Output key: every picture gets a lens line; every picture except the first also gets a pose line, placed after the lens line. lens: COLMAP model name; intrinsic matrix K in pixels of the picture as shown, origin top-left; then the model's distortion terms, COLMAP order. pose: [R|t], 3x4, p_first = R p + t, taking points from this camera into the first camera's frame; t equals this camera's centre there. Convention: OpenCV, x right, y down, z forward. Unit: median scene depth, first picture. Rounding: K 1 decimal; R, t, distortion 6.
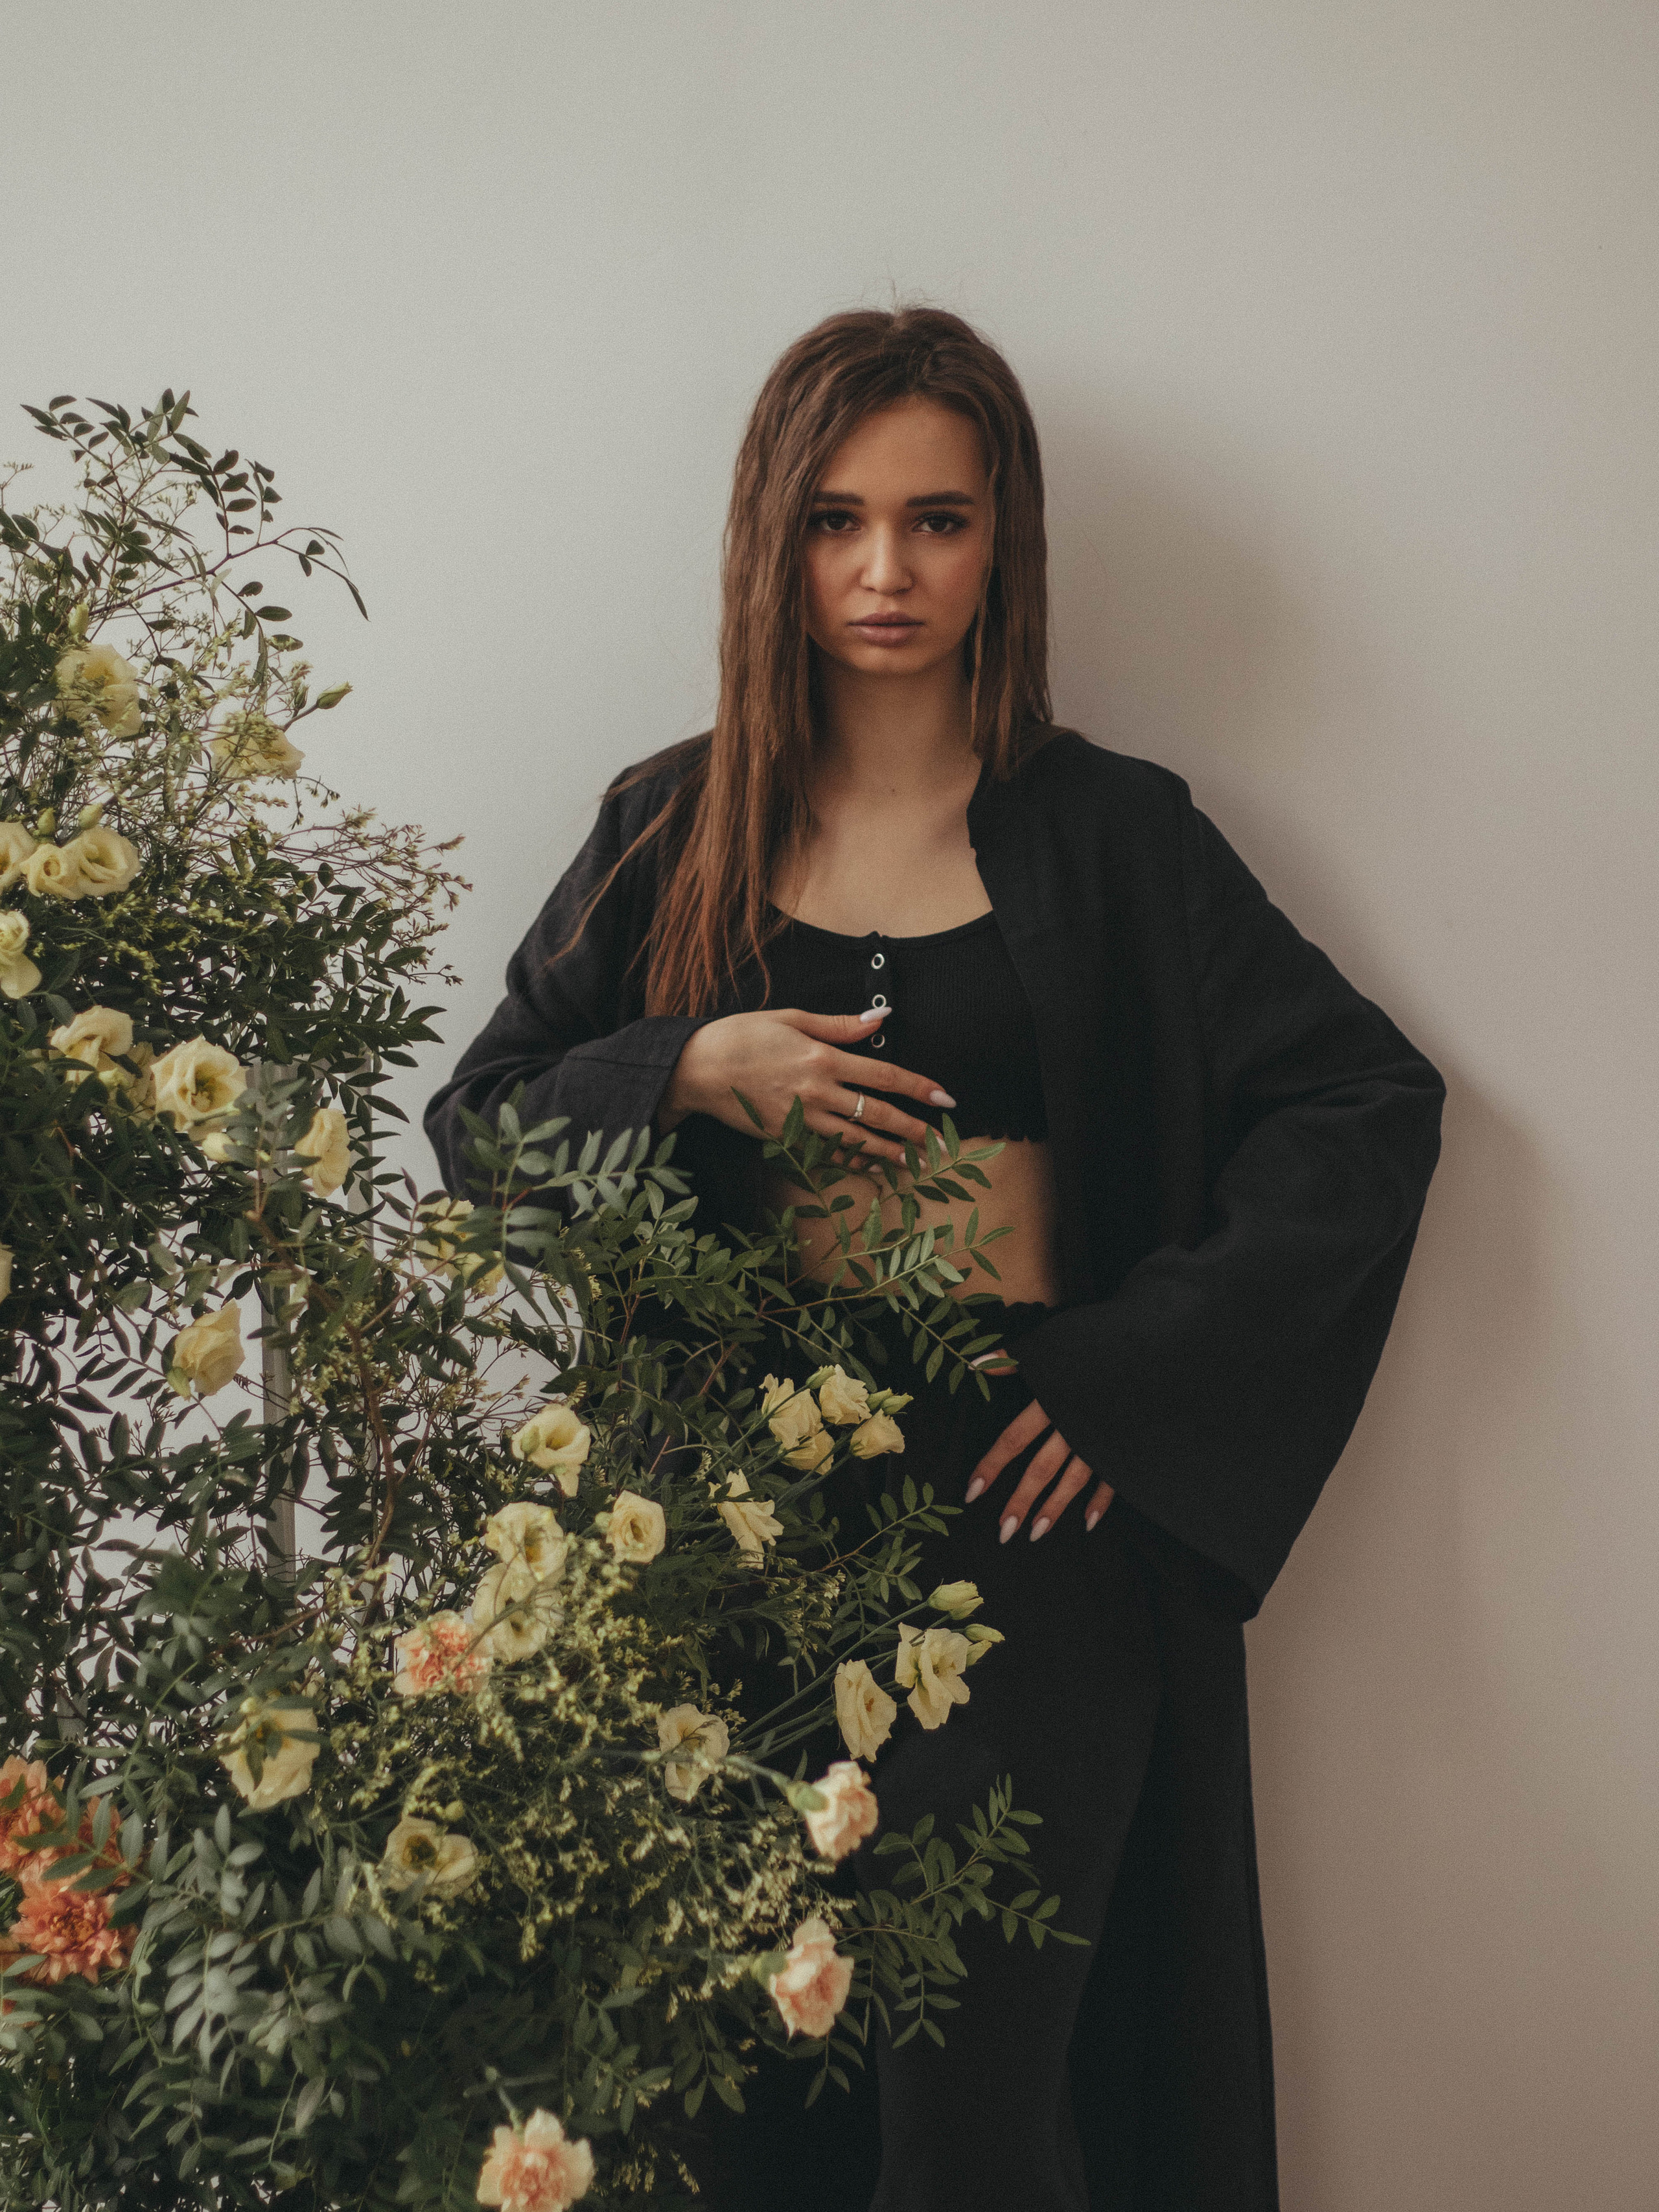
lens RADIAL K [[5871.3, 0, 829.5], [0, 5871.3, 1106.0], [0, 0, 1]] dist [-0.079827, -0.728632]
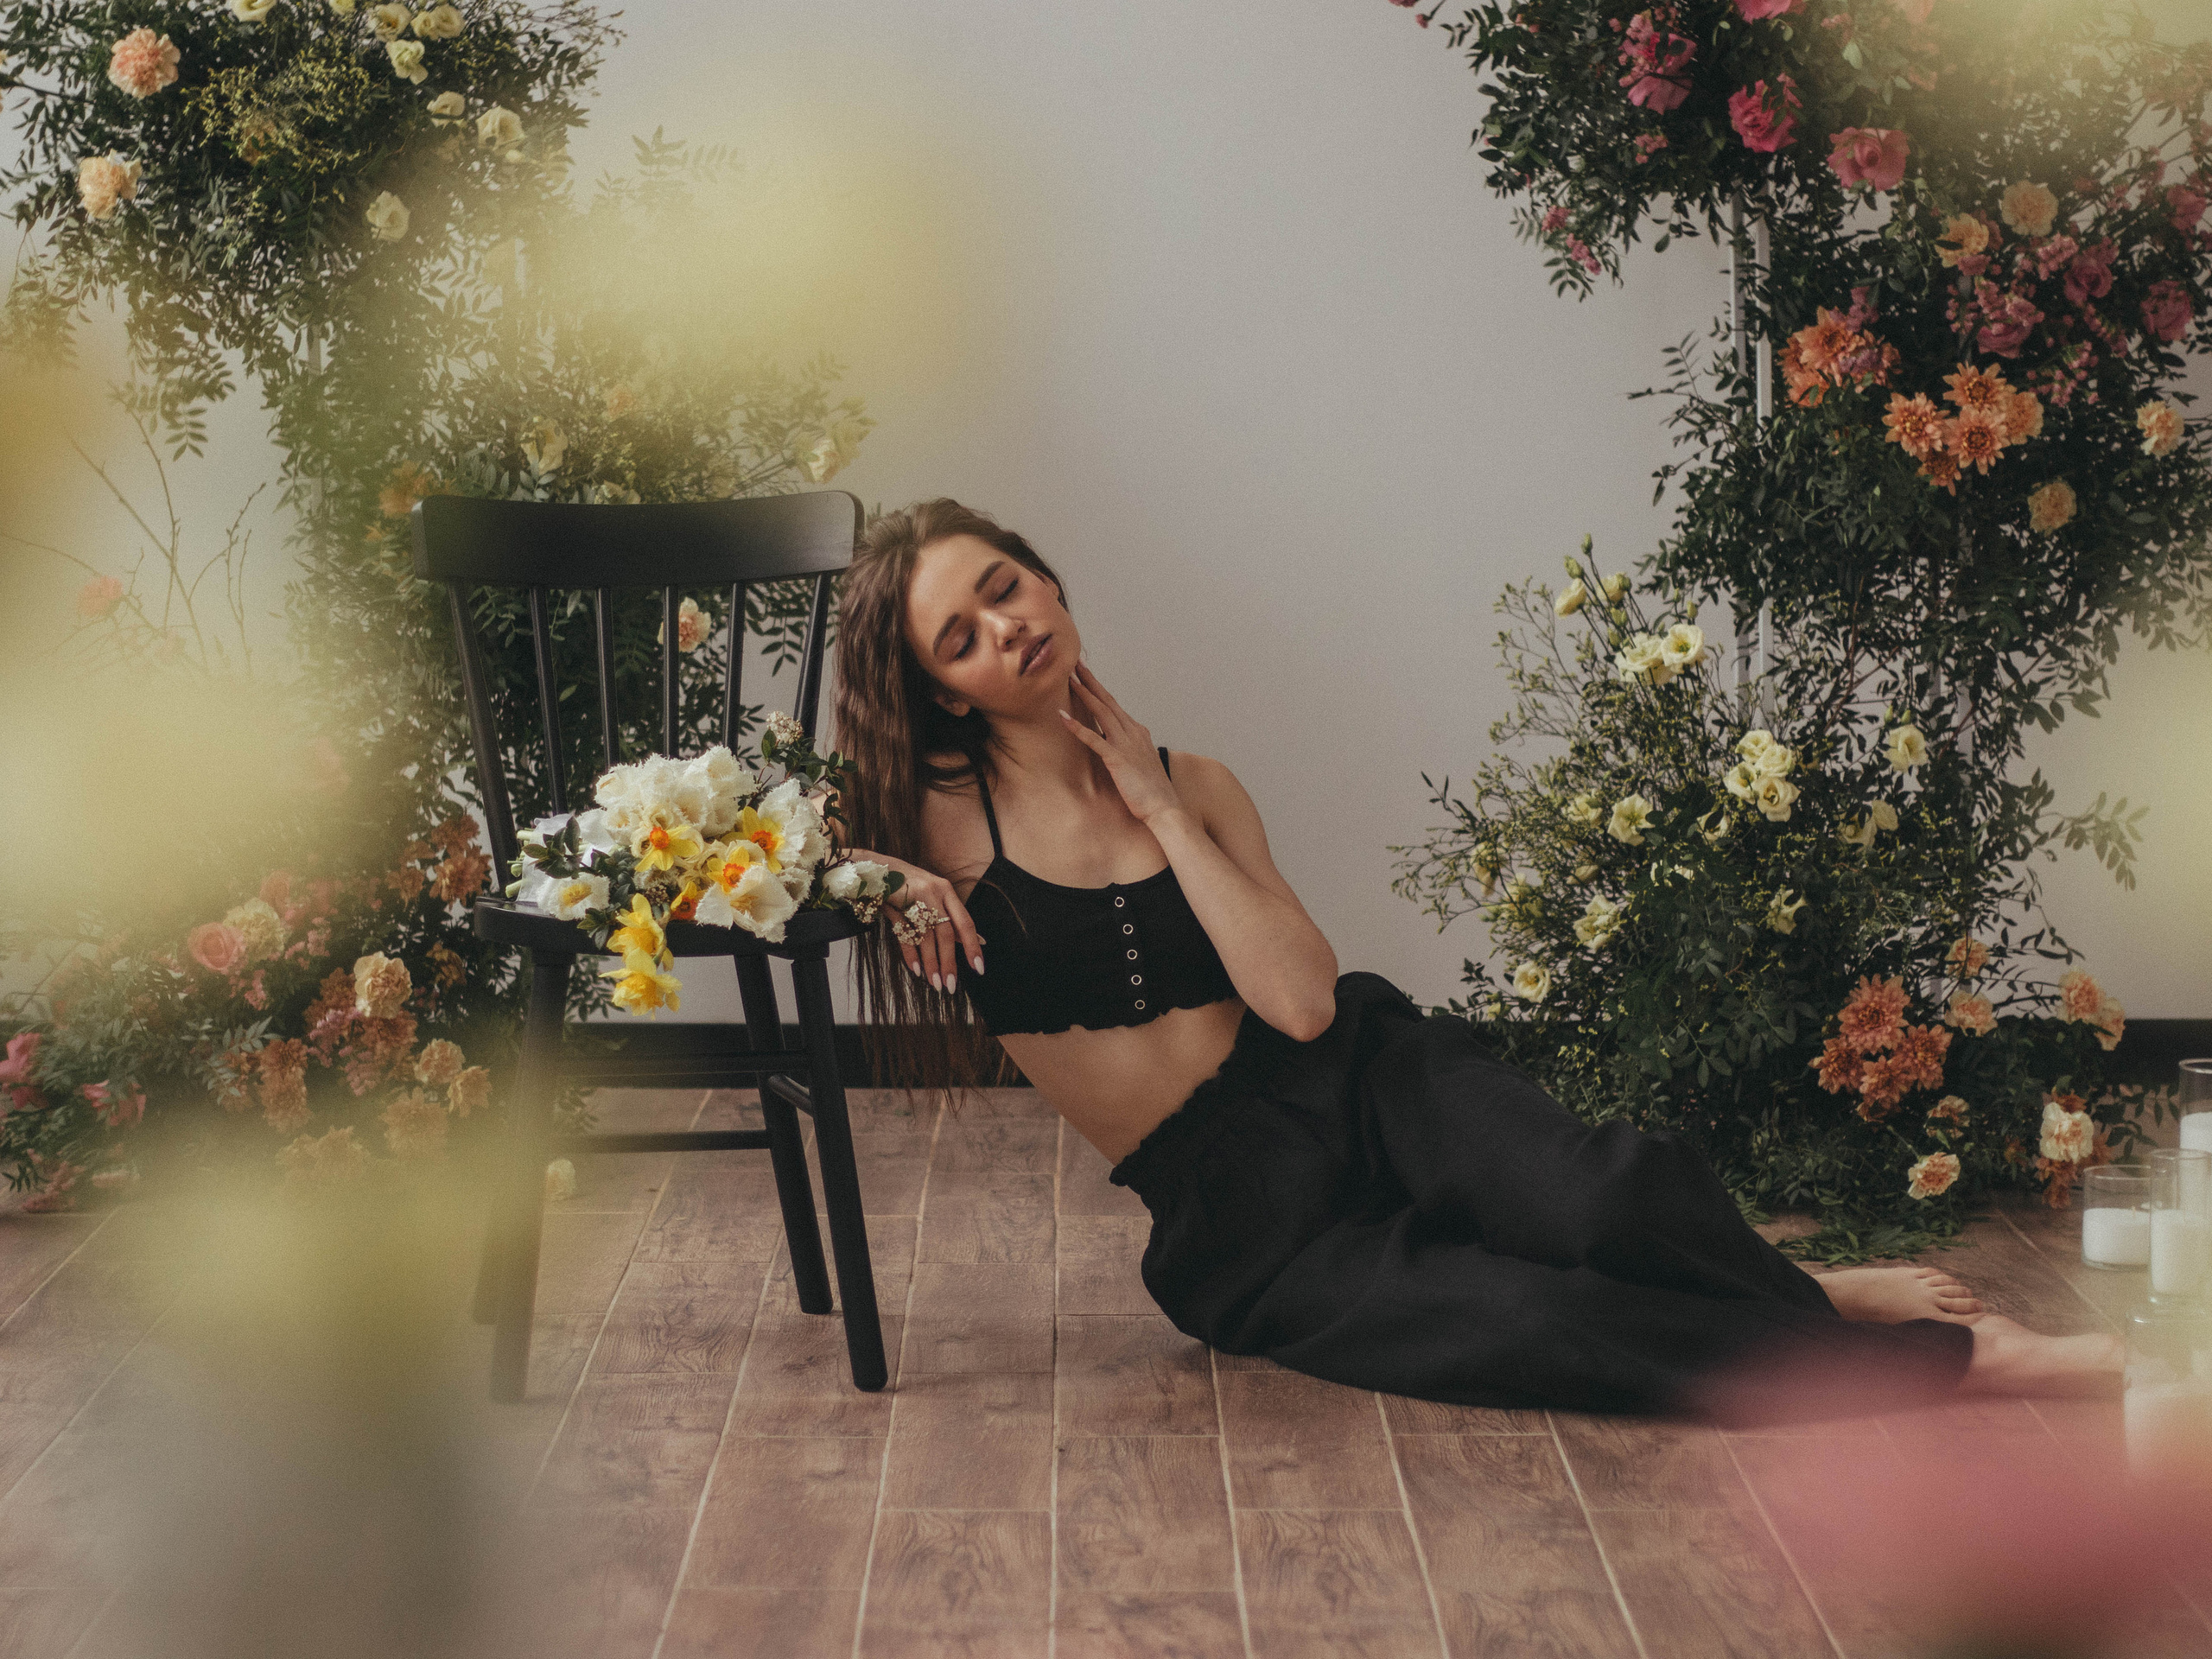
lens RADIAL K [[5644.1, 0, 1111.1], [0, 5644.1, 867.1], [0, 0, 1]] dist [-0.077094, -0.383629]
pose [[0.993439, -0.014309, 0.113461, -0.119628], [0.007640, 0.998229, 0.058989, 0.137307], [-0.114104, -0.057735, 0.991790, -0.980094]]
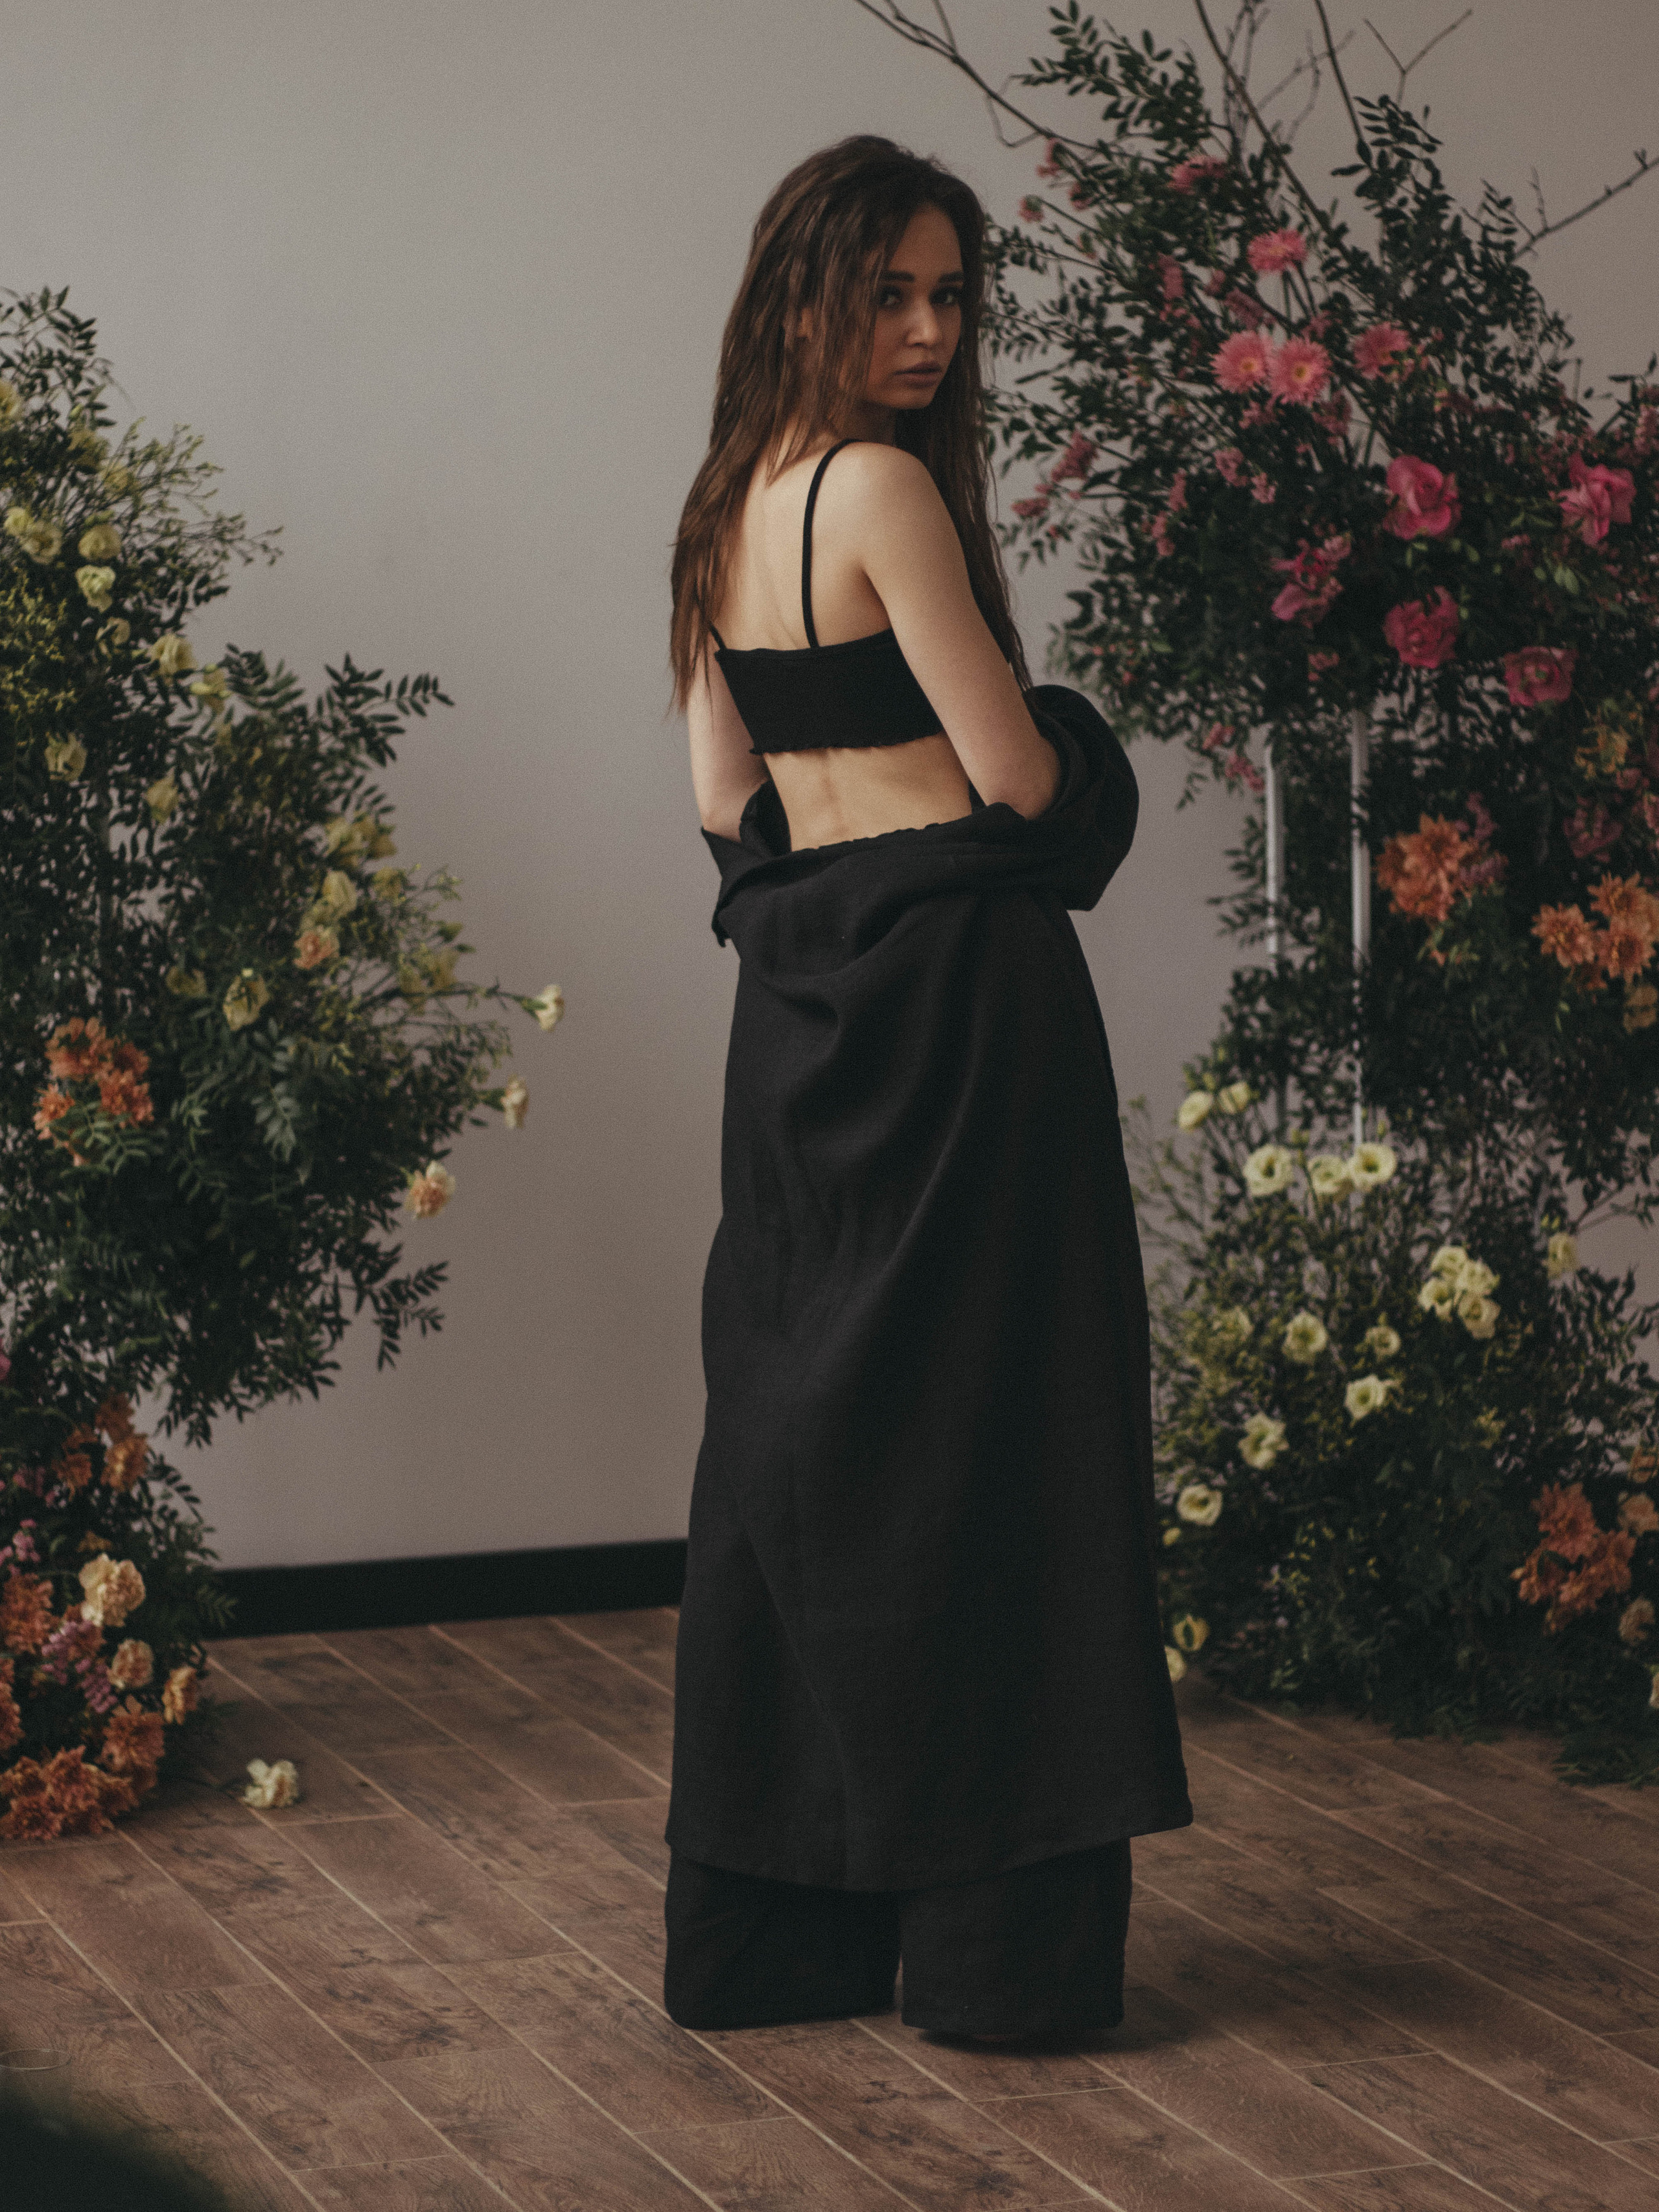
lens RADIAL K [[5871.3, 0, 829.5], [0, 5871.3, 1106.0], [0, 0, 1]] dist [-0.079827, -0.728632]
pose [[0.893816, -0.051253, 0.445496, -0.760411], [0.024596, 0.997555, 0.065418, 0.021575], [-0.447759, -0.047514, 0.892891, -0.792575]]
